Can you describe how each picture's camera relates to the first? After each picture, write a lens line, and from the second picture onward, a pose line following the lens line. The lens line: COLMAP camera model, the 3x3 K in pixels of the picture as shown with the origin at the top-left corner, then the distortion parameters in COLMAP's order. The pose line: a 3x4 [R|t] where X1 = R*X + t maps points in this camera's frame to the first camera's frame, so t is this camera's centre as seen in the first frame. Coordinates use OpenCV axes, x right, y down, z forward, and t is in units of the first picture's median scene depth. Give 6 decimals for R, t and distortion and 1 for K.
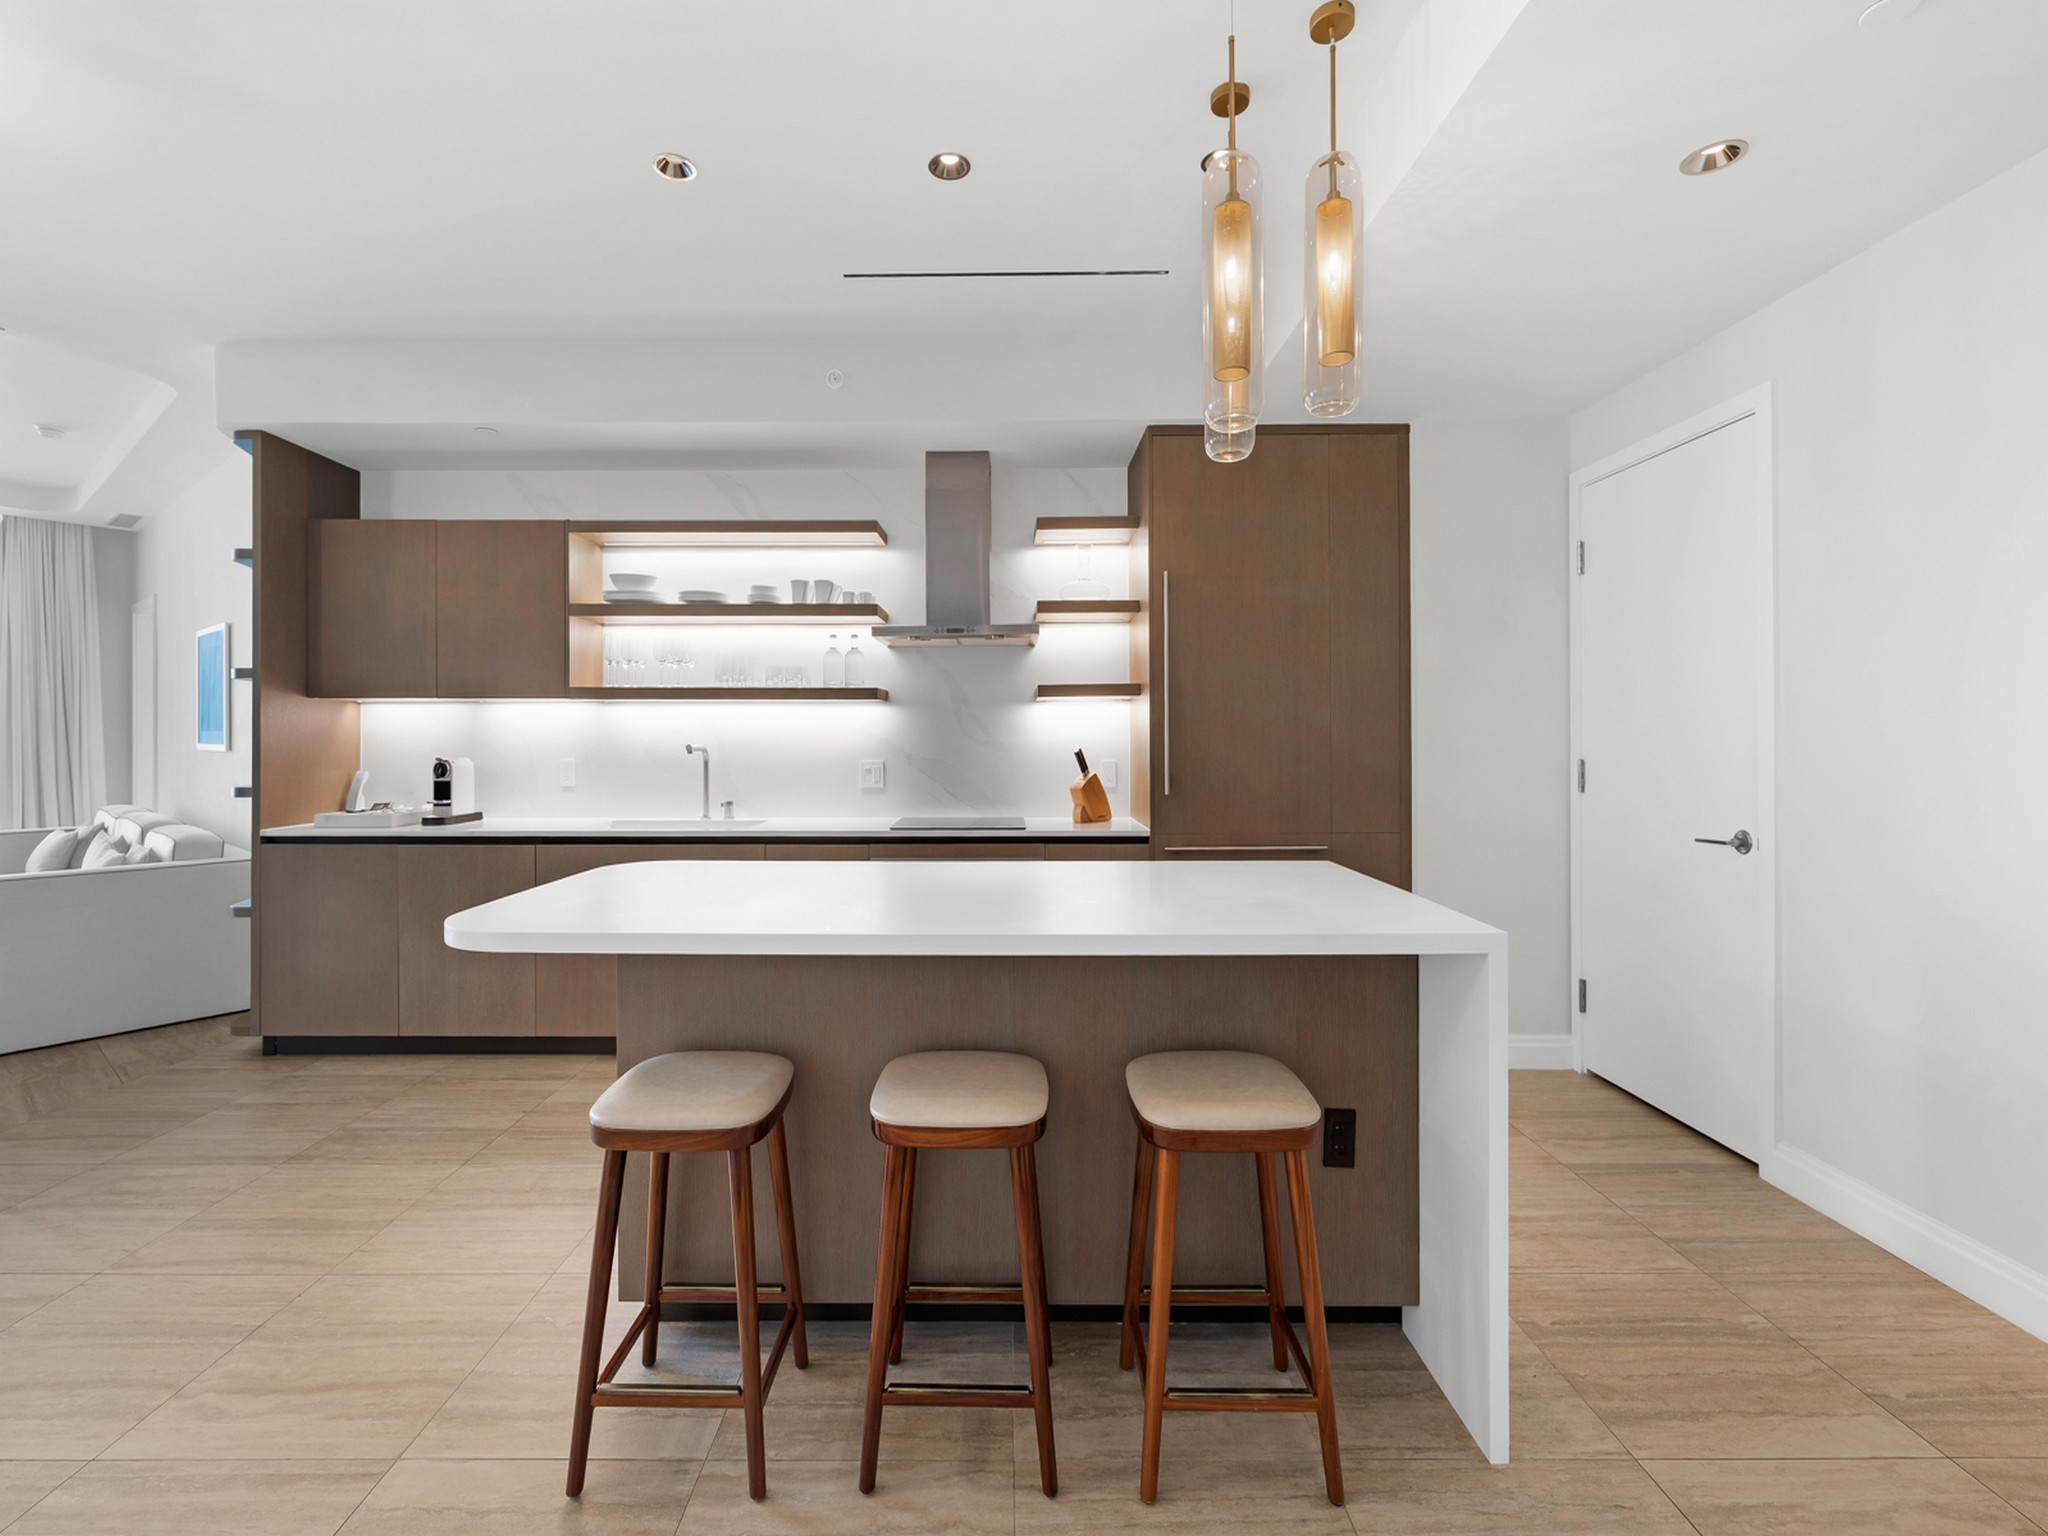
lens RADIAL K [[890.2, 0, 1010.2], [0, 890.2, 751.3], [0, 0, 1]] dist [-0.007525, 0.001484]
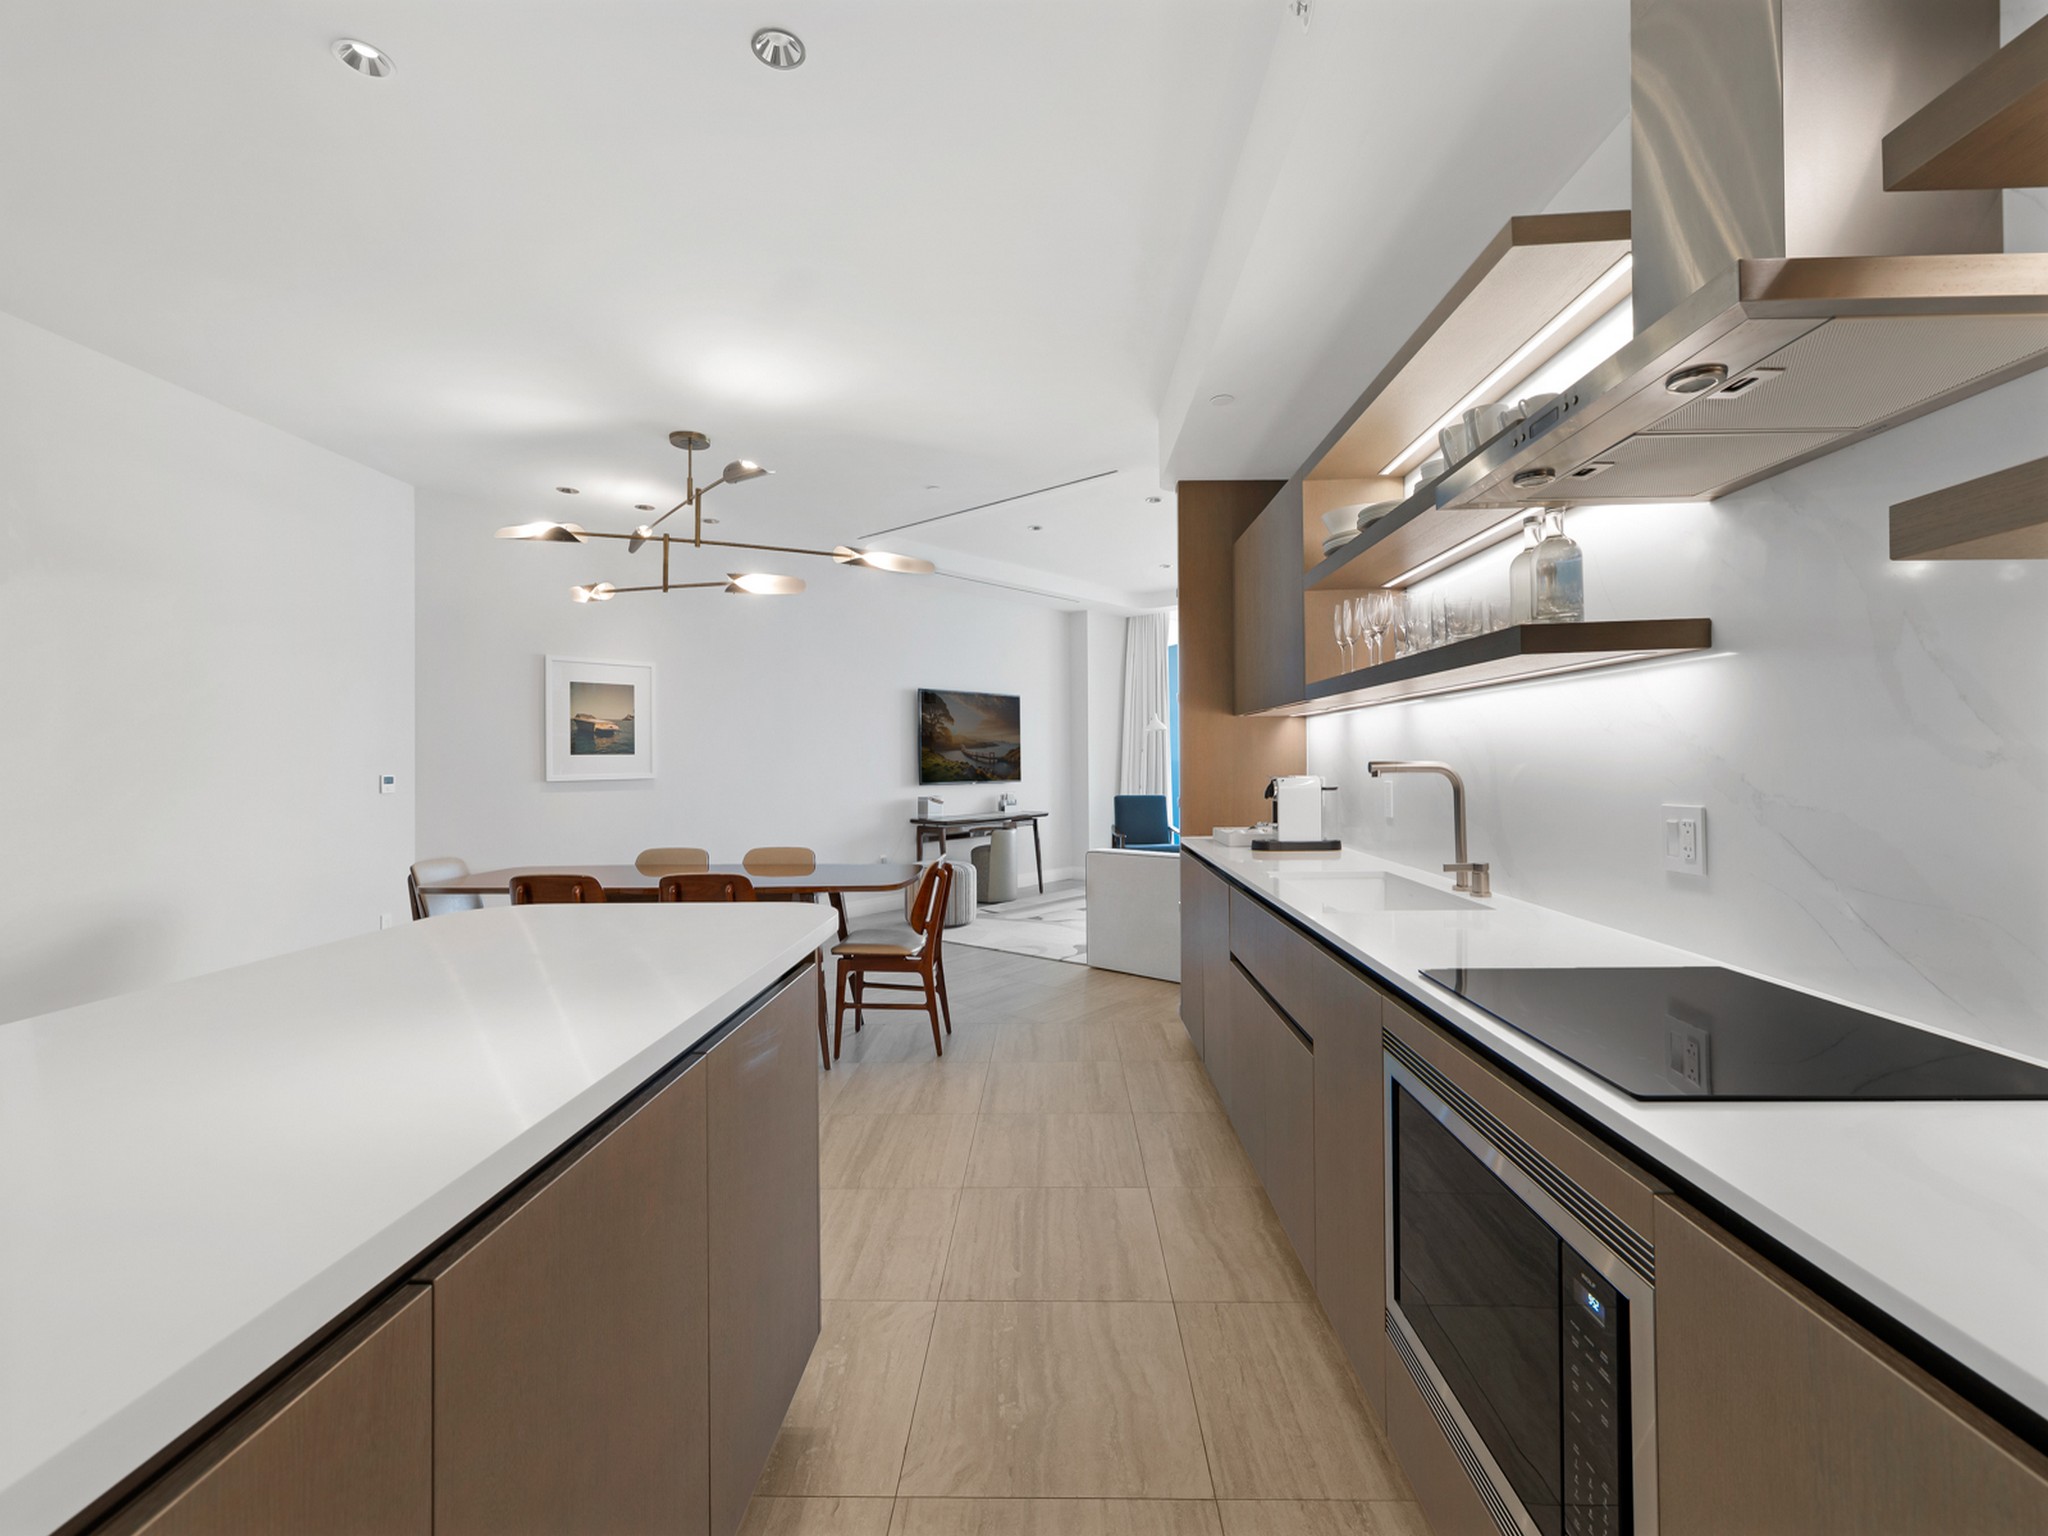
lens RADIAL K [[890.2, 0, 1037.9], [0, 890.2, 763.7], [0, 0, 1]] dist [-0.007525, 0.001484]
pose [[-0.029200, 0.005429, -0.999559, 0.259012], [-0.005166, 0.999971, 0.005583, -0.008124], [0.999560, 0.005327, -0.029171, 0.788027]]
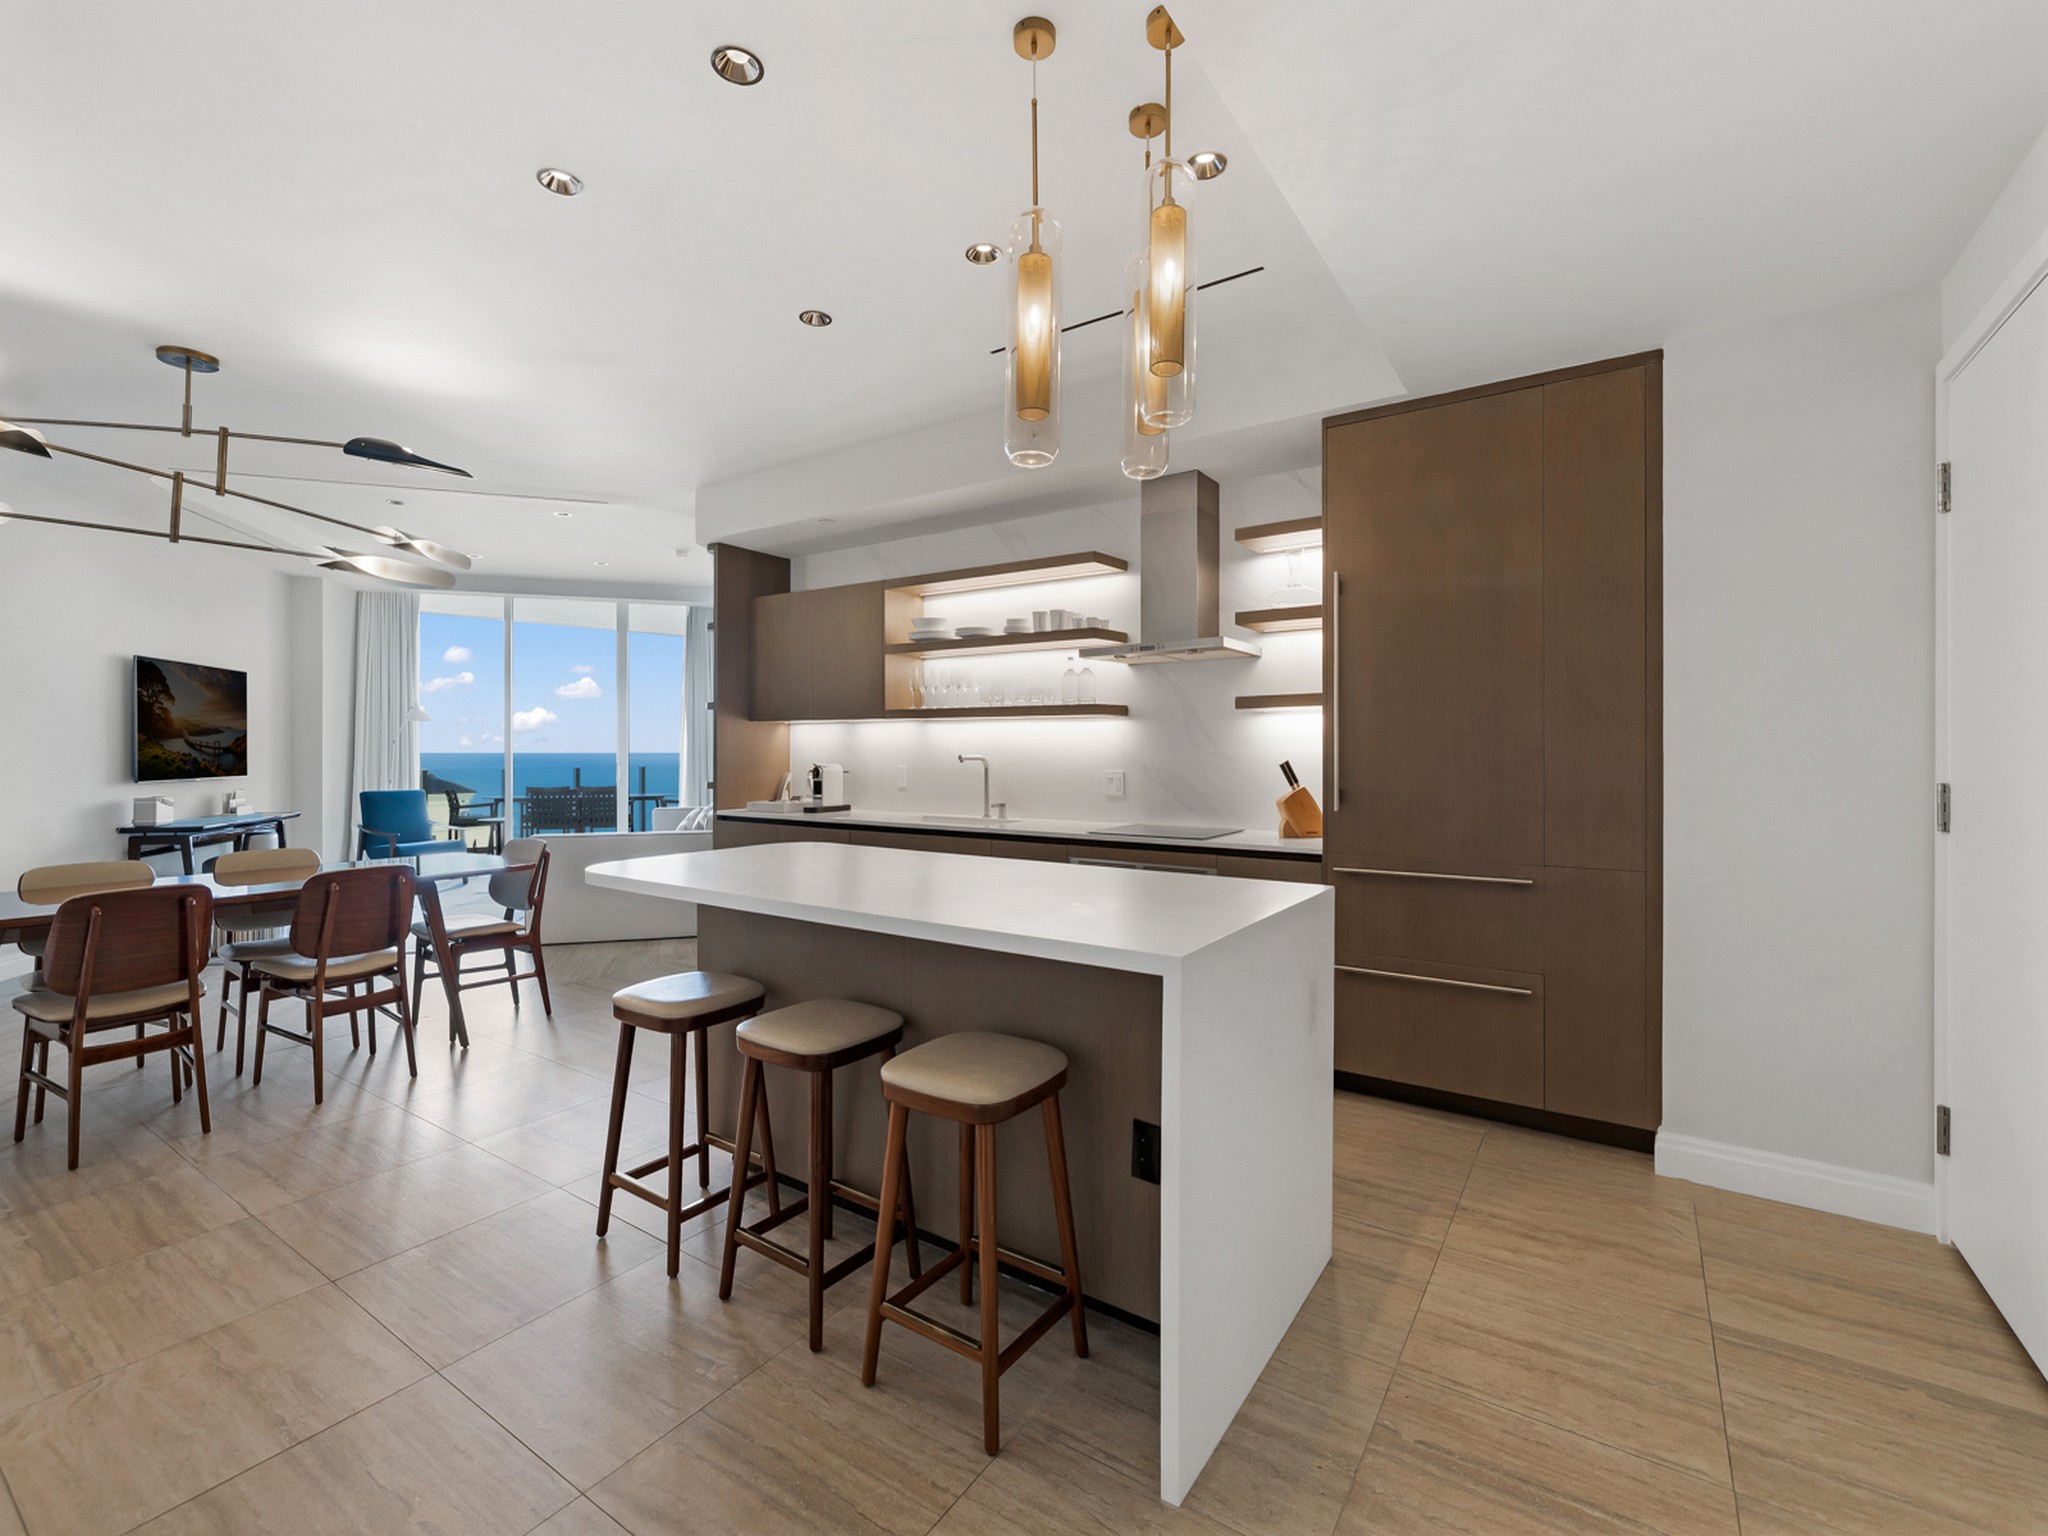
lens RADIAL K [[890.2, 0, 1039.7], [0, 890.2, 763.0], [0, 0, 1]] dist [-0.007525, 0.001484]
pose [[0.835933, 0.010085, -0.548739, 0.393198], [-0.010555, 0.999942, 0.002298, -0.000502], [0.548730, 0.003872, 0.835991, 0.046537]]
